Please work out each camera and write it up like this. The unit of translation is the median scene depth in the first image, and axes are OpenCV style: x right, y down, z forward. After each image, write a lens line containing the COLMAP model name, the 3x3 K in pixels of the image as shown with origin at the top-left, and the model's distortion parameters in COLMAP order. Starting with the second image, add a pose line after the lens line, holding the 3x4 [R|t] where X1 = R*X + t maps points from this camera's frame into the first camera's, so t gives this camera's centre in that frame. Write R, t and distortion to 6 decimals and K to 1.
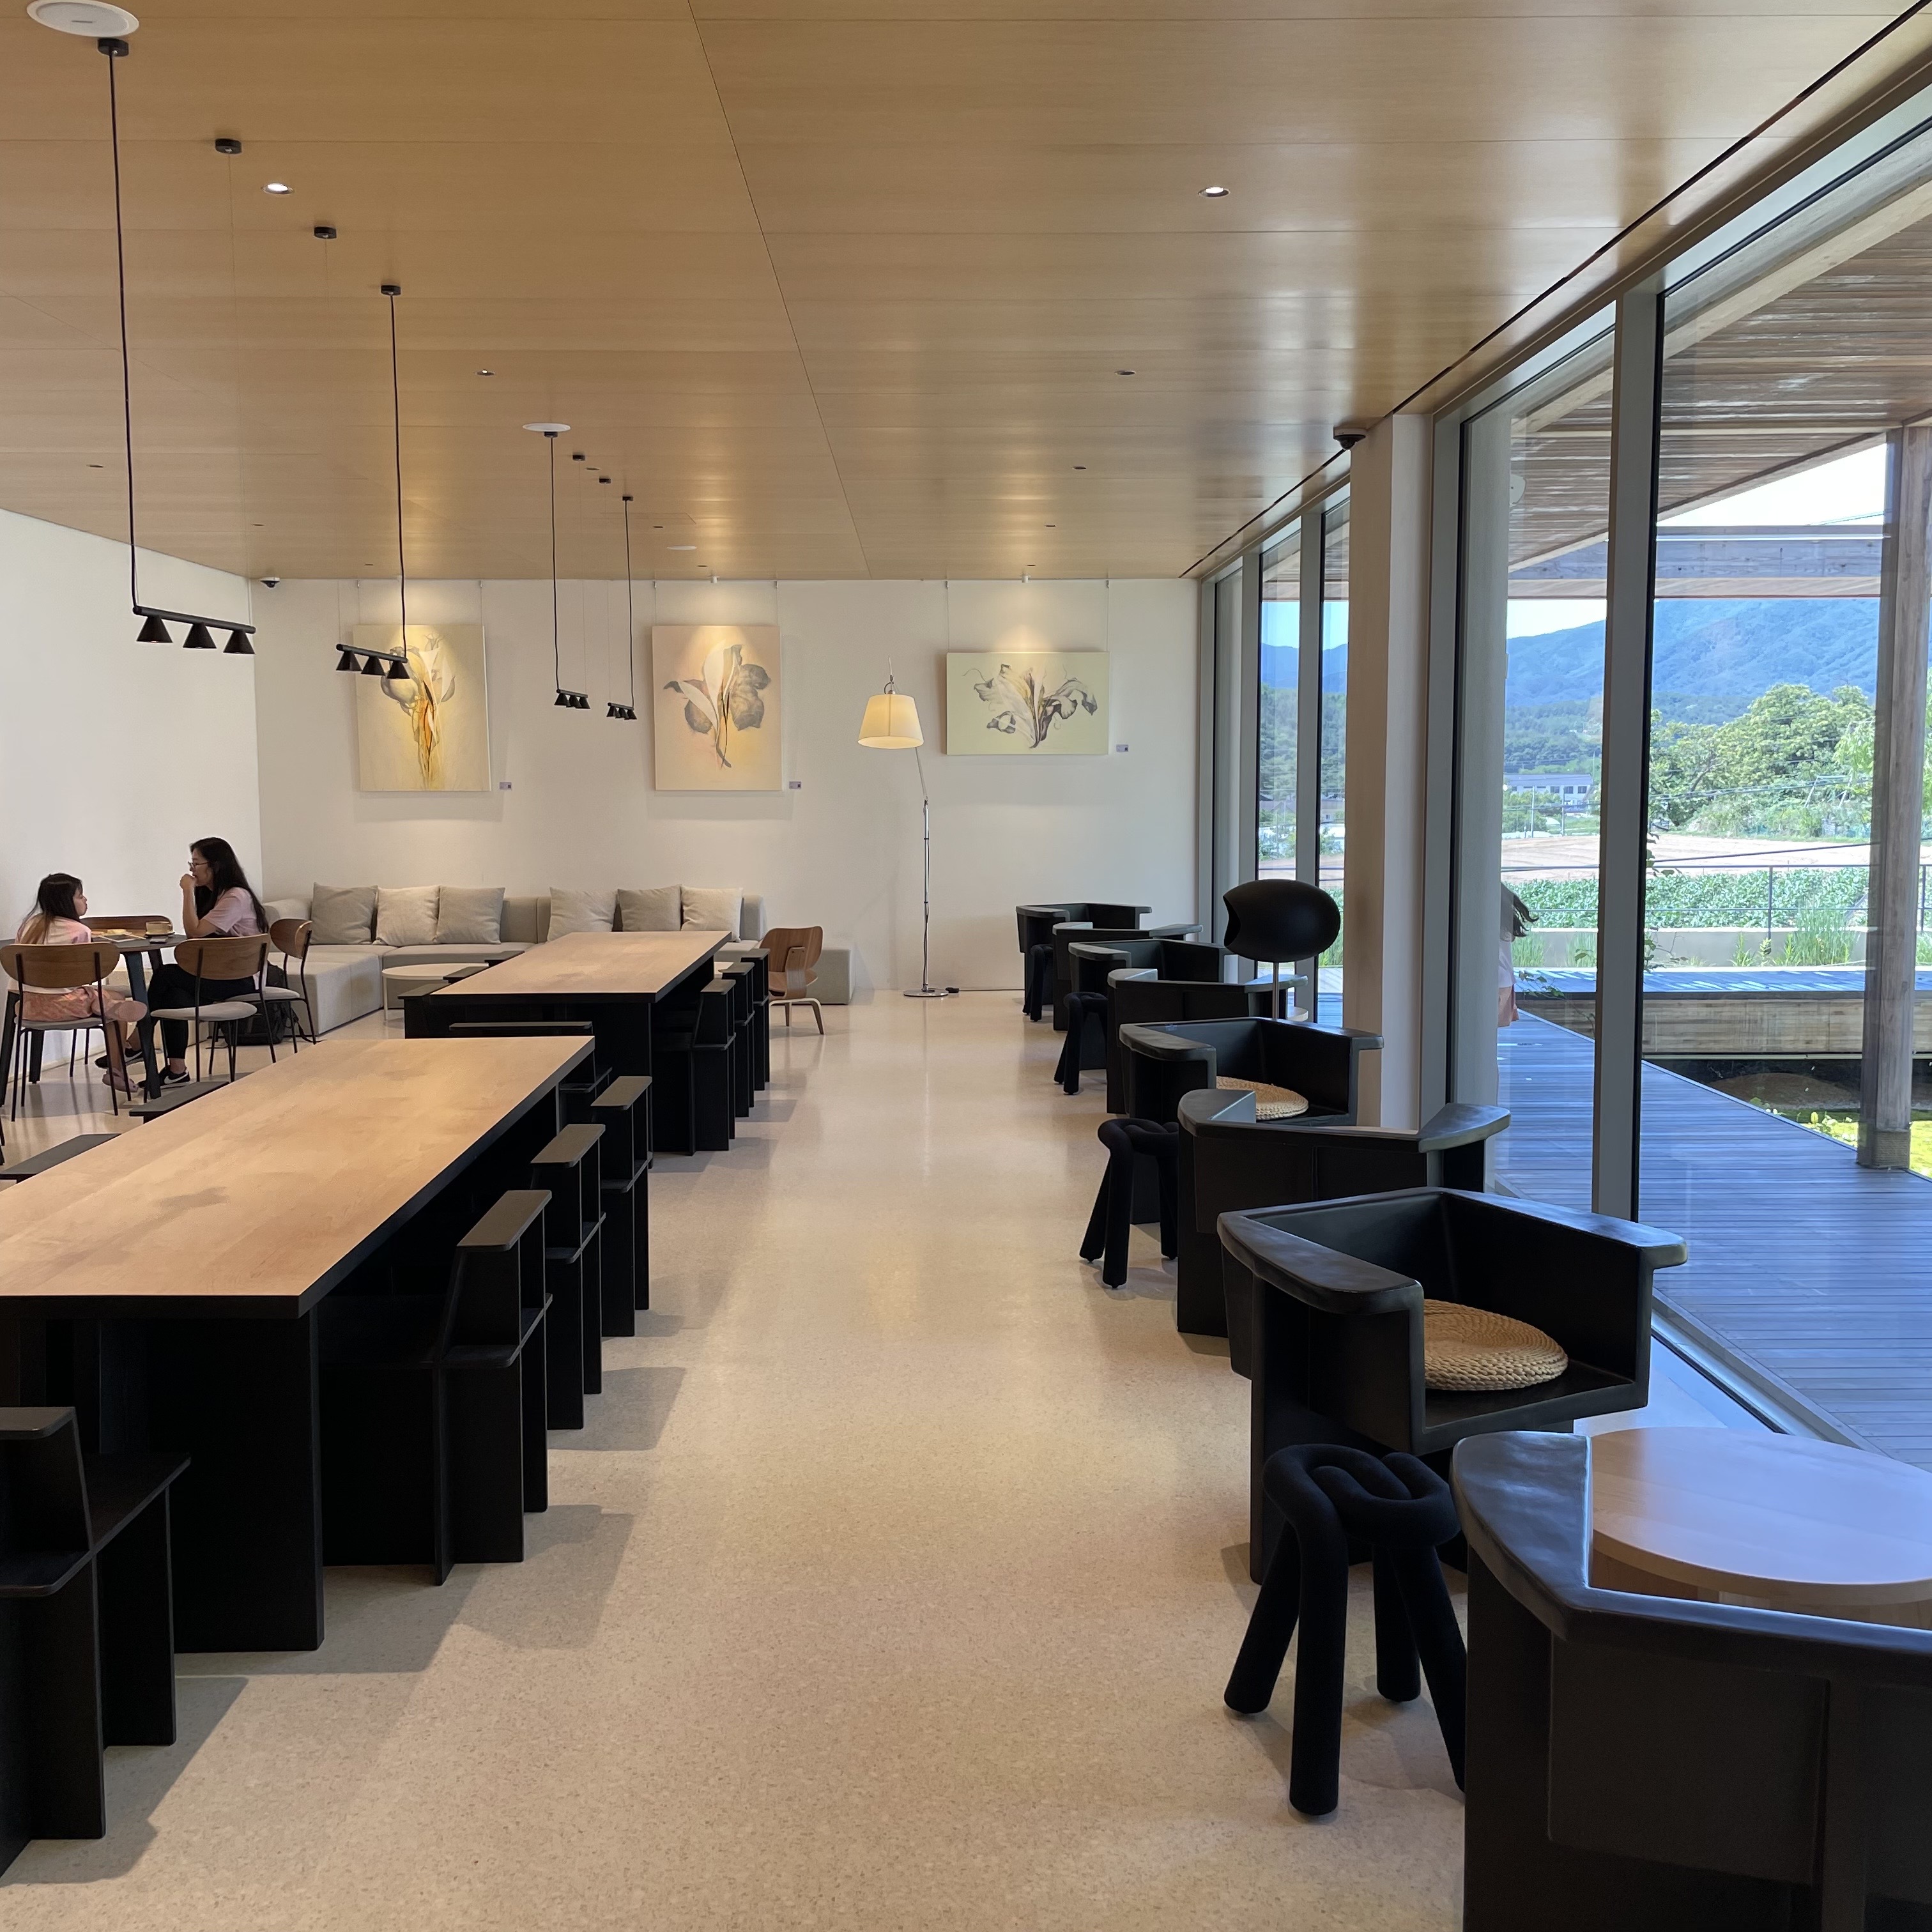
lens RADIAL K [[1931.7, 0, 968.2], [0, 1931.7, 919.2], [0, 0, 1]] dist [0.087926, -0.121777]
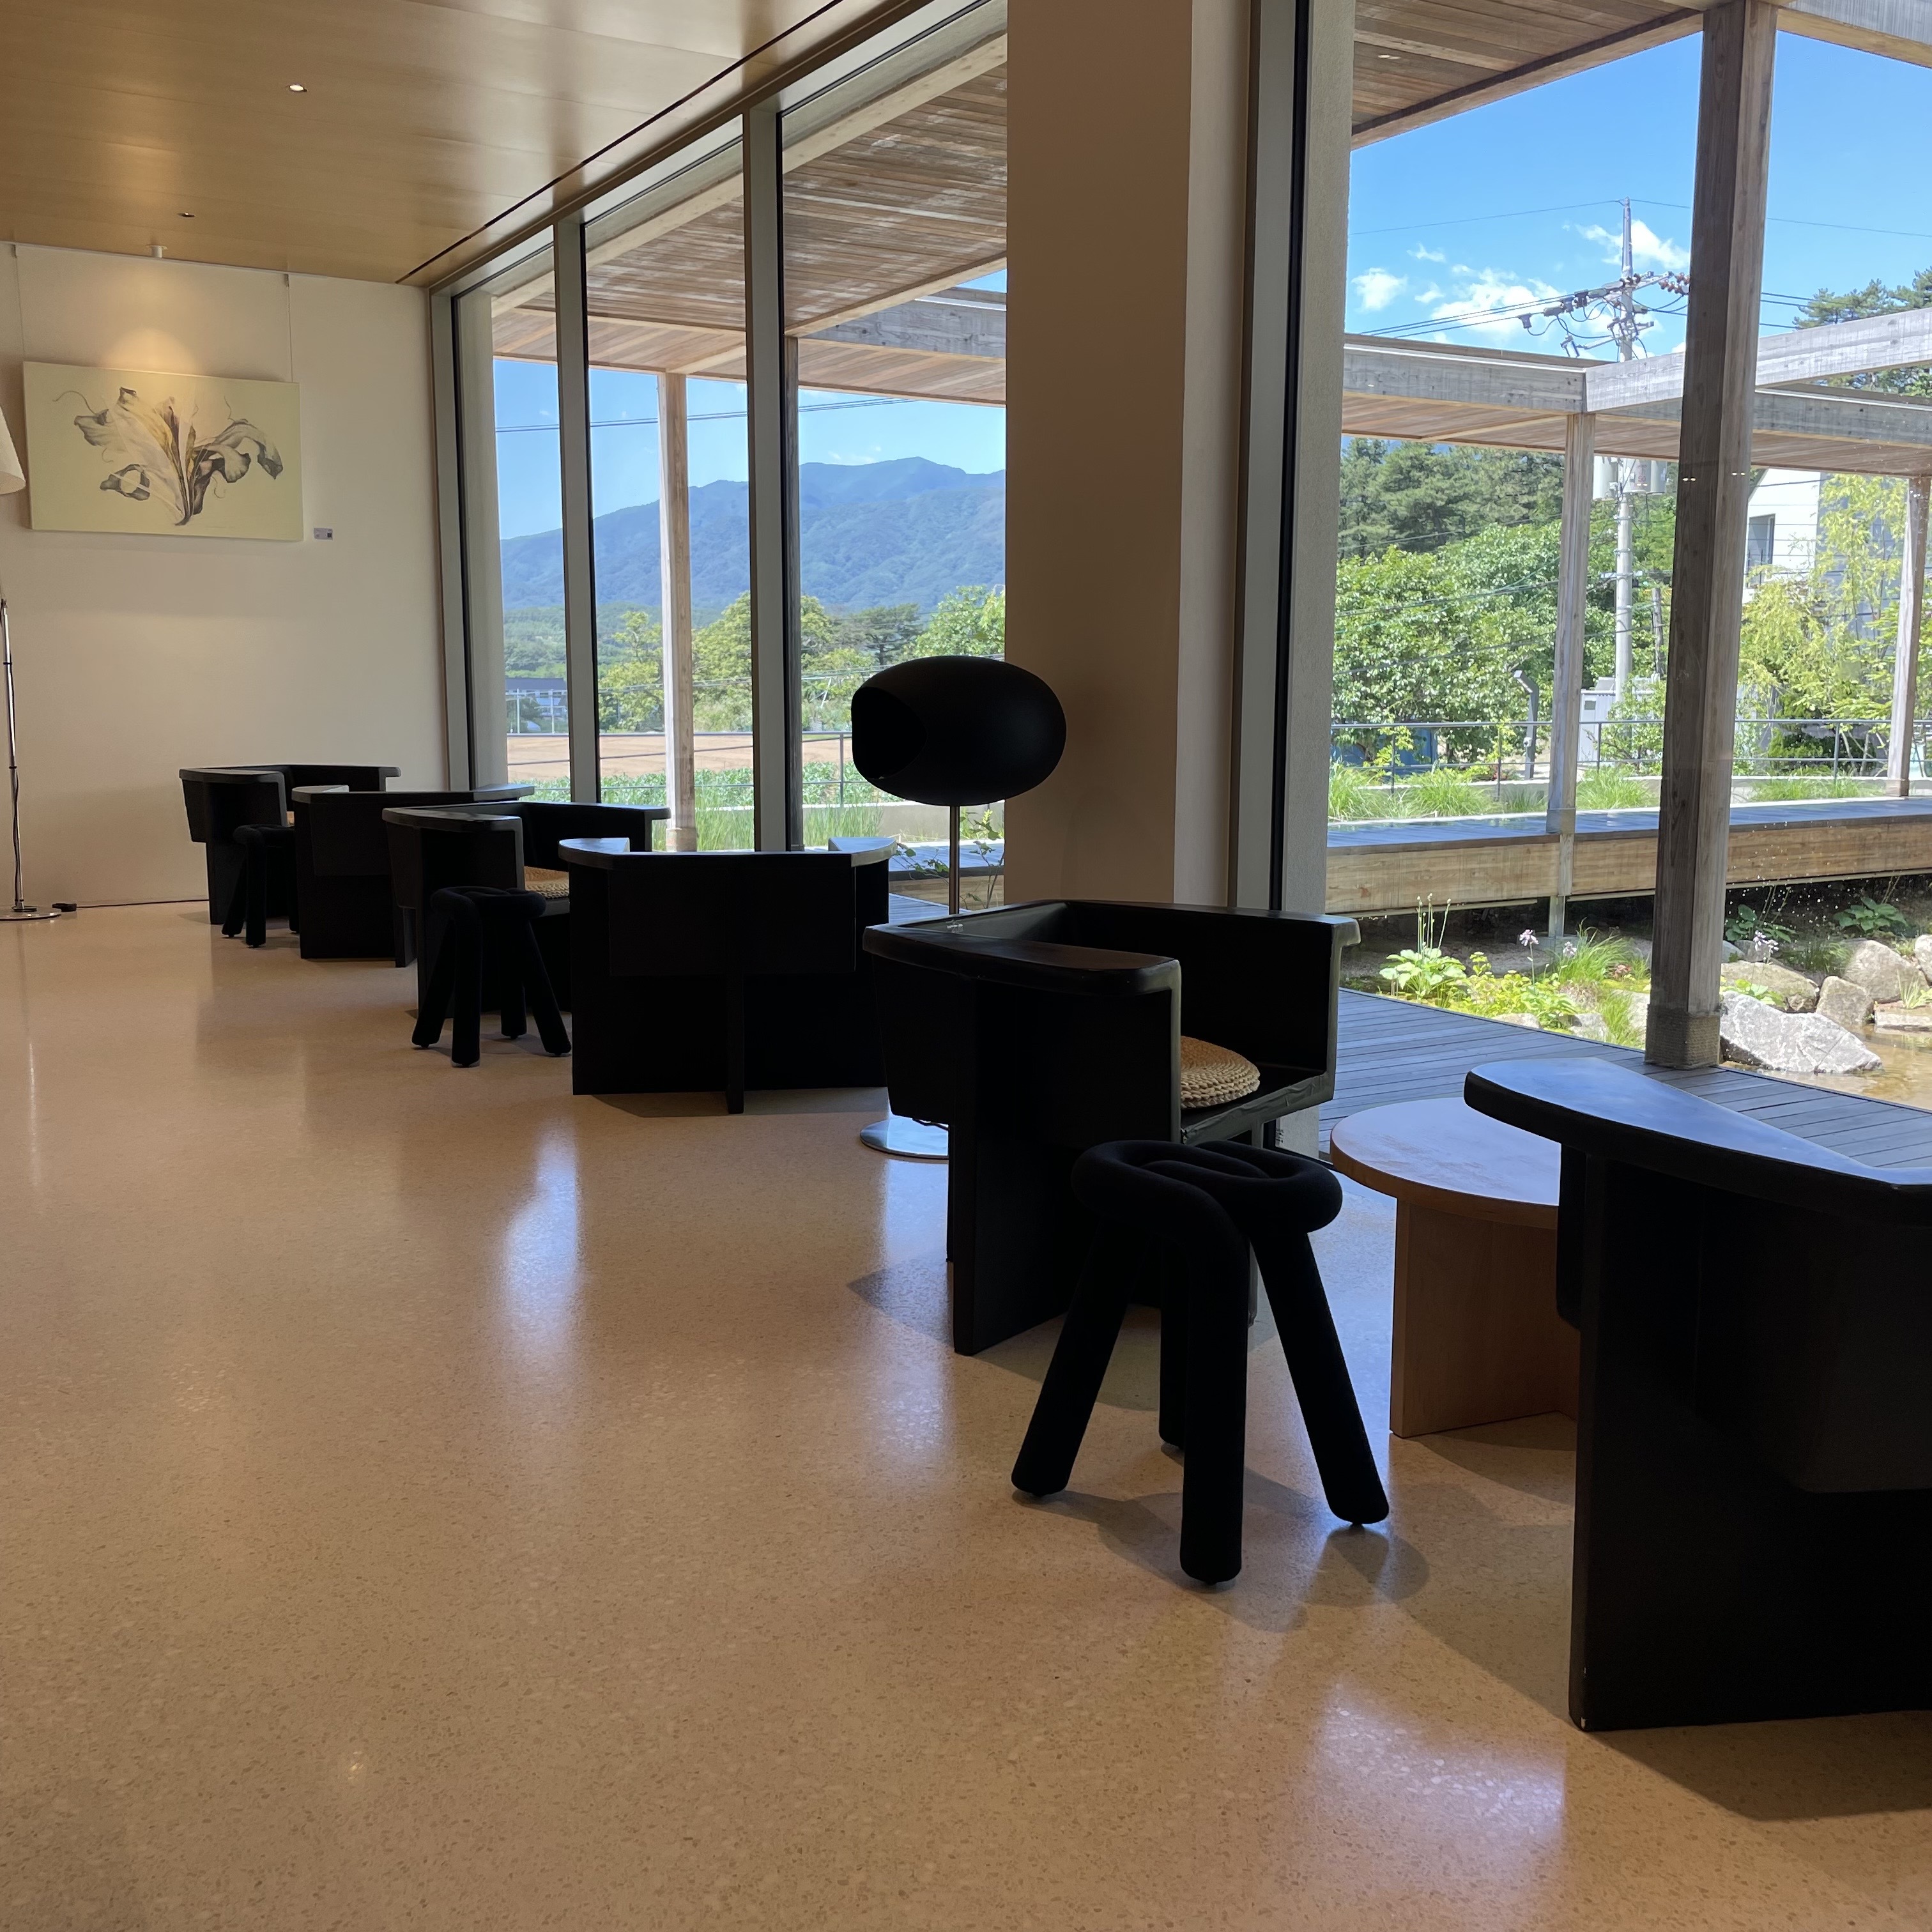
lens RADIAL K [[1931.7, 0, 968.2], [0, 1931.7, 919.2], [0, 0, 1]] dist [0.087926, -0.121777]
pose [[0.867813, -0.054208, 0.493924, -0.067893], [0.030834, 0.997991, 0.055354, 0.014392], [-0.495933, -0.032808, 0.867741, 0.300945]]
